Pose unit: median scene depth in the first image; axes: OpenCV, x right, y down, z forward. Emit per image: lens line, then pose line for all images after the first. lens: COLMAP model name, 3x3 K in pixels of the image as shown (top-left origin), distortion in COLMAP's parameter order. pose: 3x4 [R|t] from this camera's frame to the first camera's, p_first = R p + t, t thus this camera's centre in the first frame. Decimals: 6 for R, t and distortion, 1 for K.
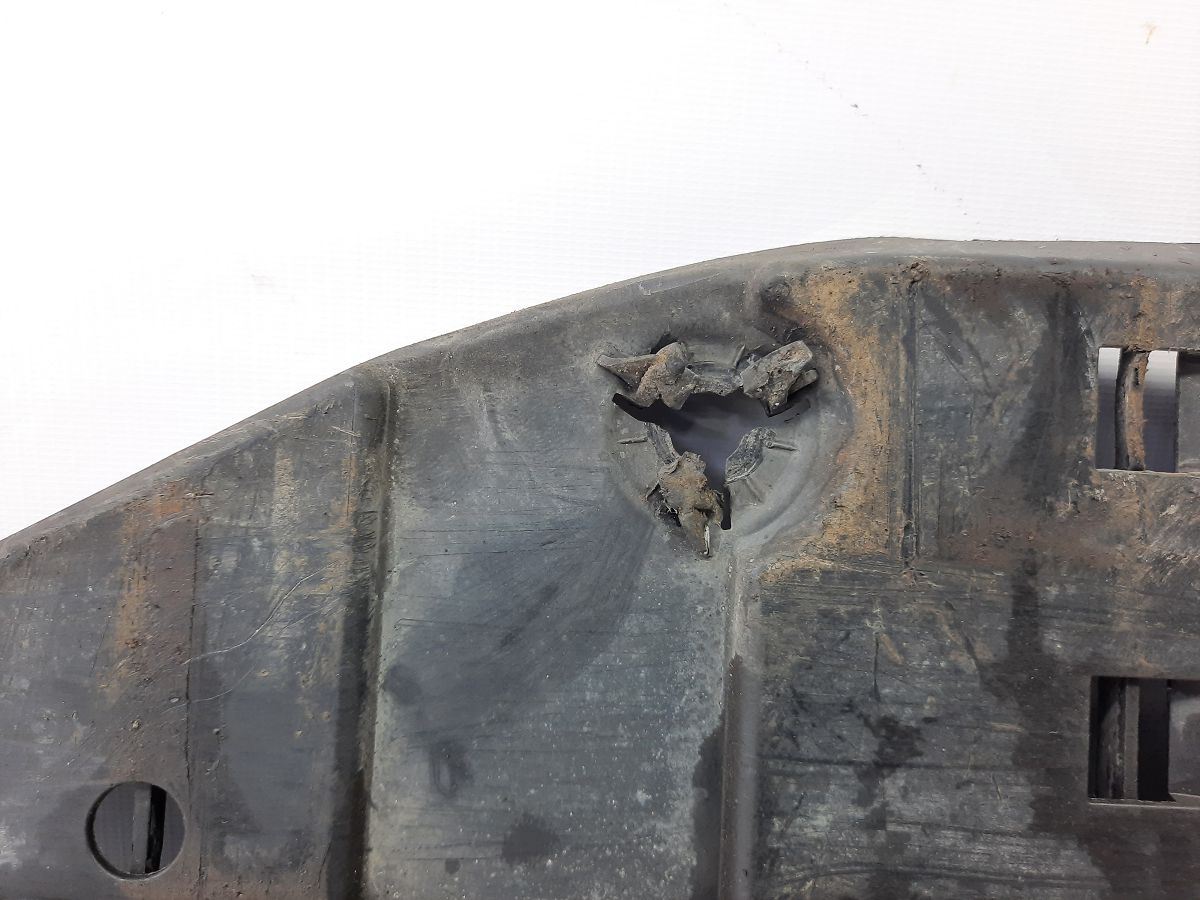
lens RADIAL K [[876.5, 0, 598.9], [0, 876.5, 450.6], [0, 0, 1]] dist [0.001902, 0.003256]
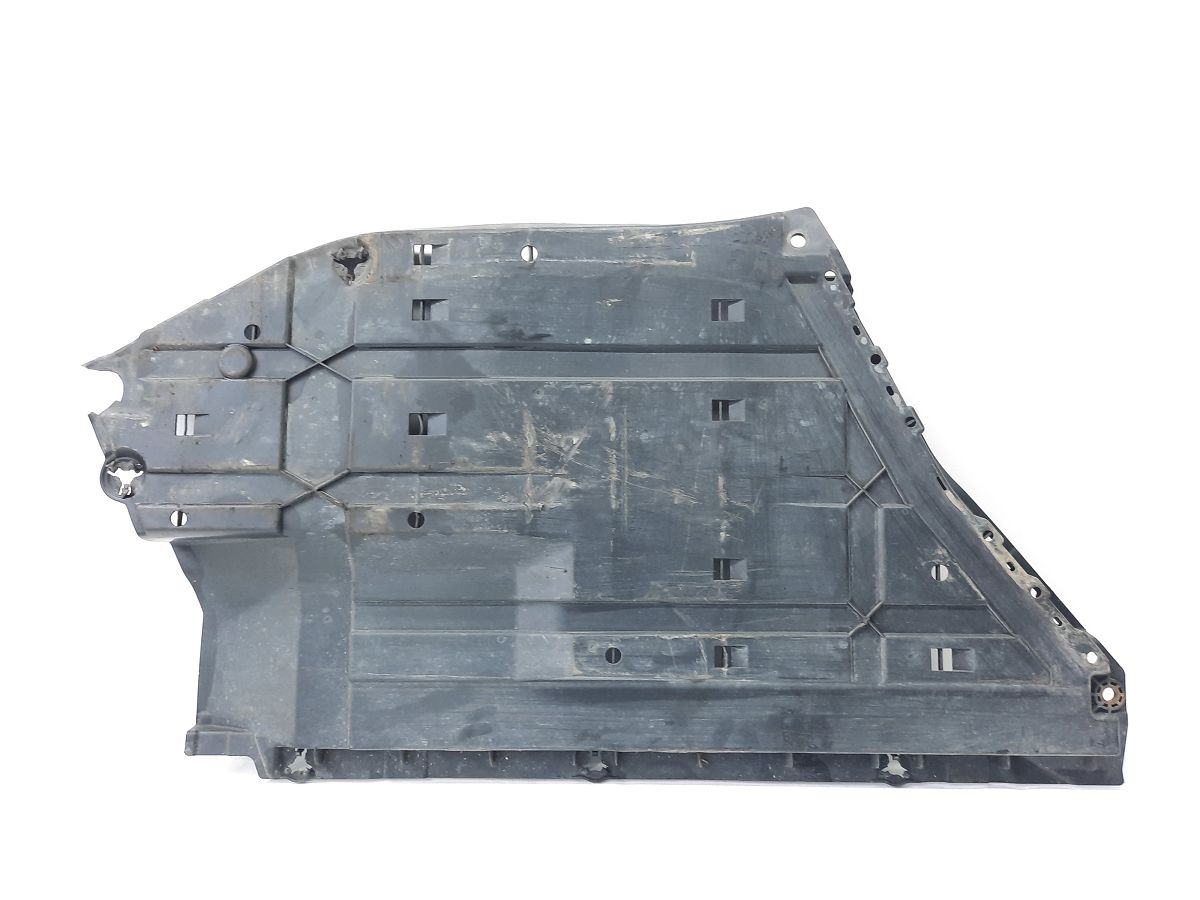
lens RADIAL K [[876.5, 0, 600.9], [0, 876.5, 448.8], [0, 0, 1]] dist [0.001902, 0.003256]
pose [[0.997922, -0.050423, -0.040105, 1.951963], [0.047622, 0.996550, -0.067966, 1.664877], [0.043393, 0.065915, 0.996881, -4.596857]]
